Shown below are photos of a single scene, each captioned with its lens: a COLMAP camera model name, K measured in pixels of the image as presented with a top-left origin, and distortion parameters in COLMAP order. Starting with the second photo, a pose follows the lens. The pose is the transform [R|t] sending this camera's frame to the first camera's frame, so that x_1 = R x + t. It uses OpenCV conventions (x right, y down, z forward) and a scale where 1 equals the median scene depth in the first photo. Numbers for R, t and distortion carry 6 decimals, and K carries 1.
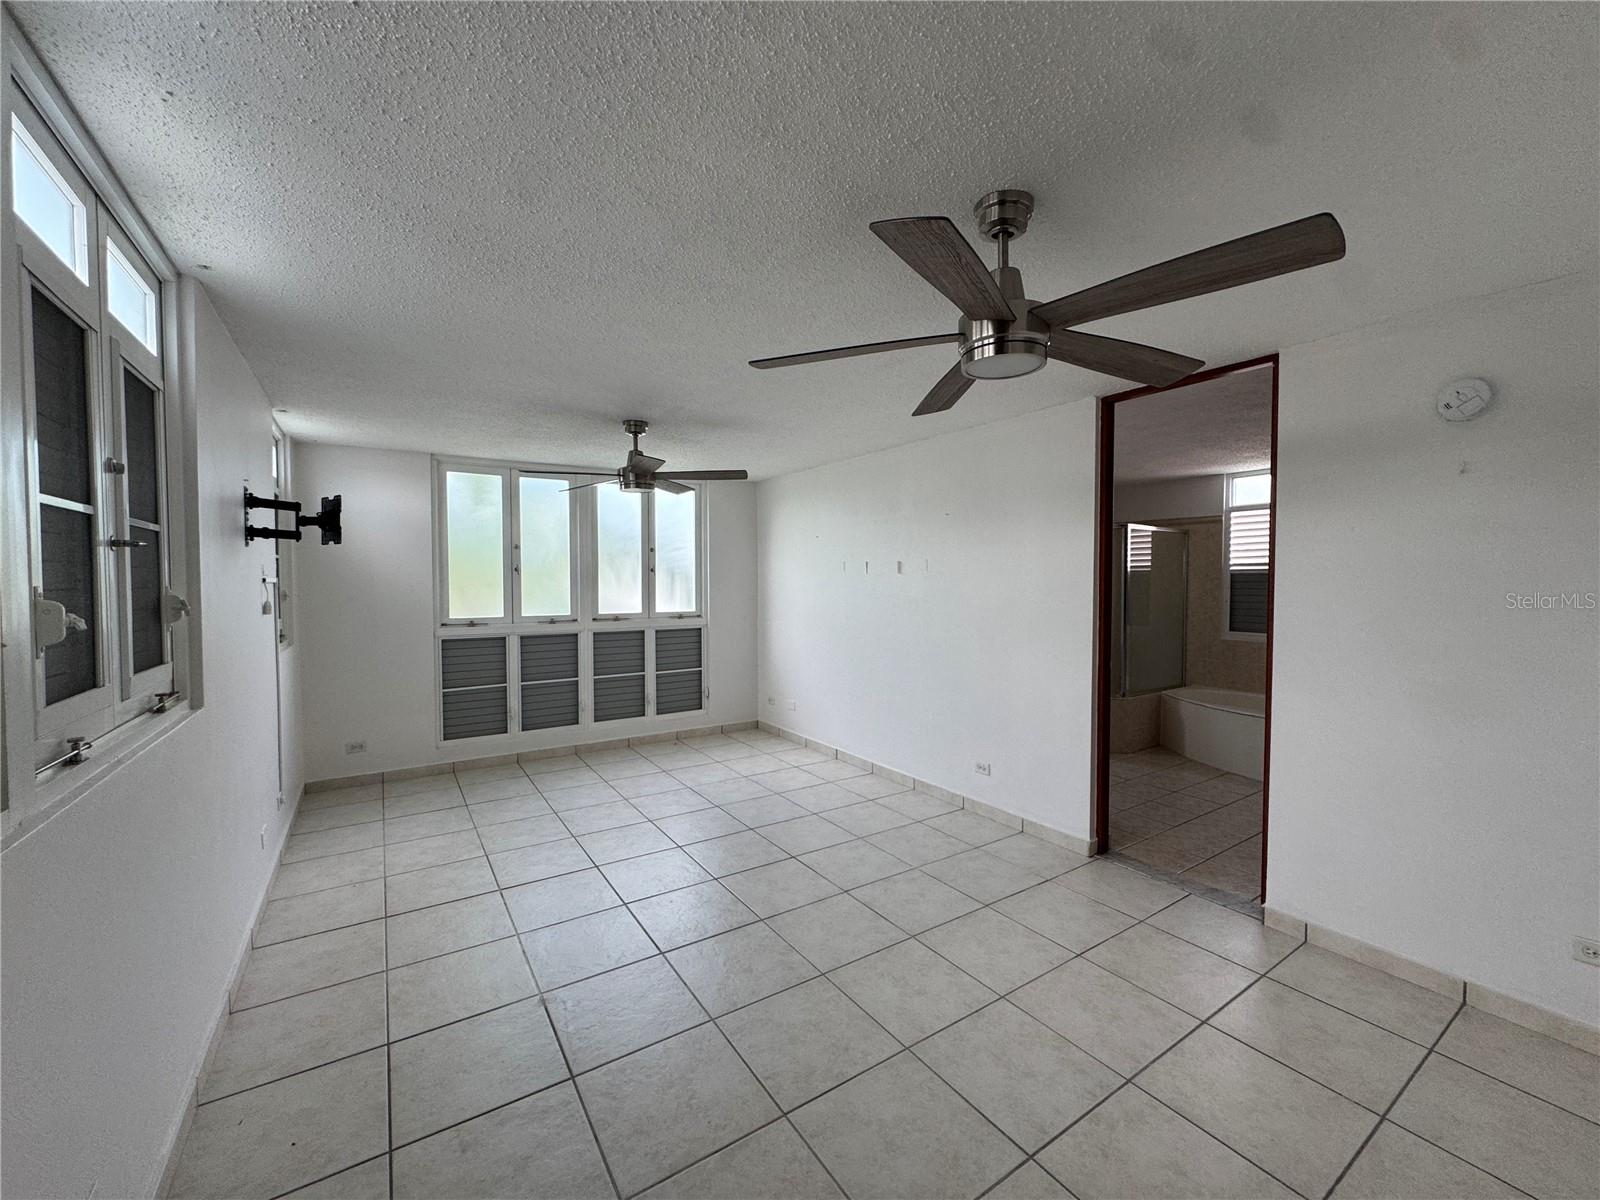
lens RADIAL K [[645.5, 0, 800.0], [0, 645.5, 600.0], [0, 0, 1]] dist [-0.001003, -0.000104]
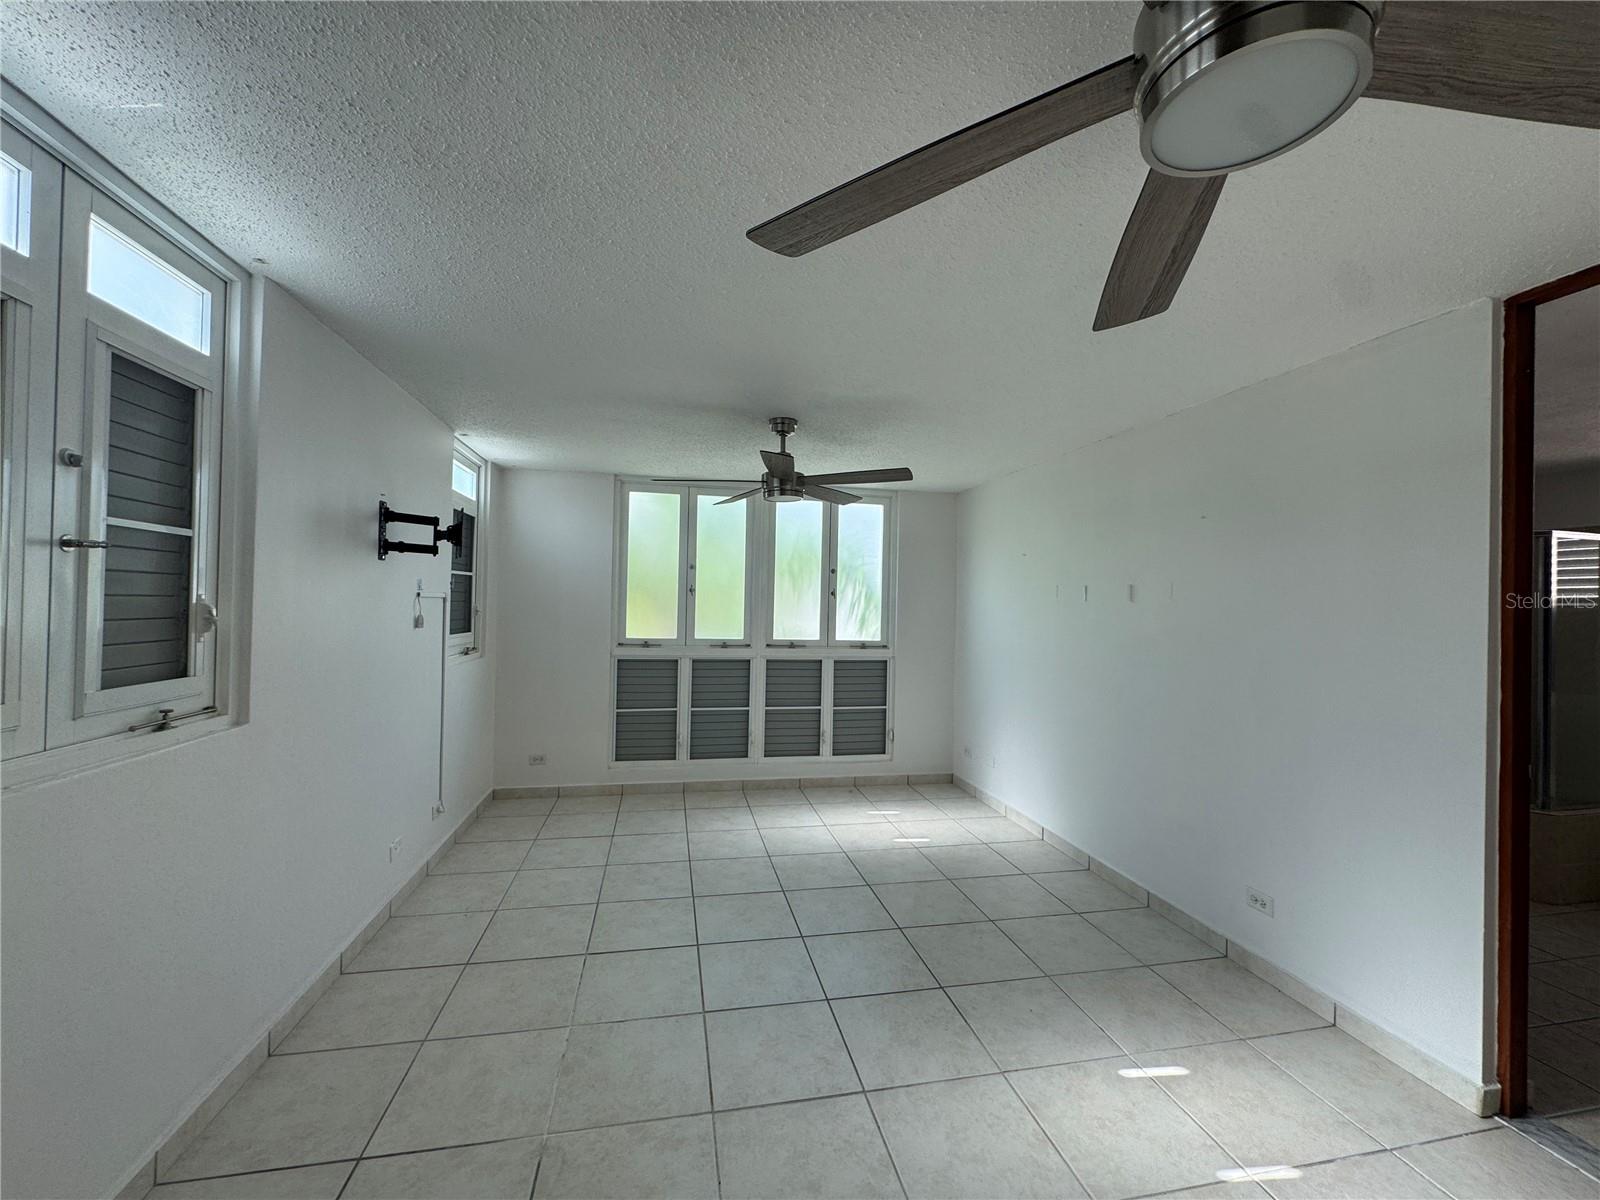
lens RADIAL K [[640.7, 0, 800.0], [0, 640.7, 600.0], [0, 0, 1]] dist [0.000059, 0.000270]
pose [[0.928293, 0.018532, -0.371388, 0.071245], [-0.034361, 0.998759, -0.036051, -0.003705], [0.370259, 0.046227, 0.927778, 0.178091]]
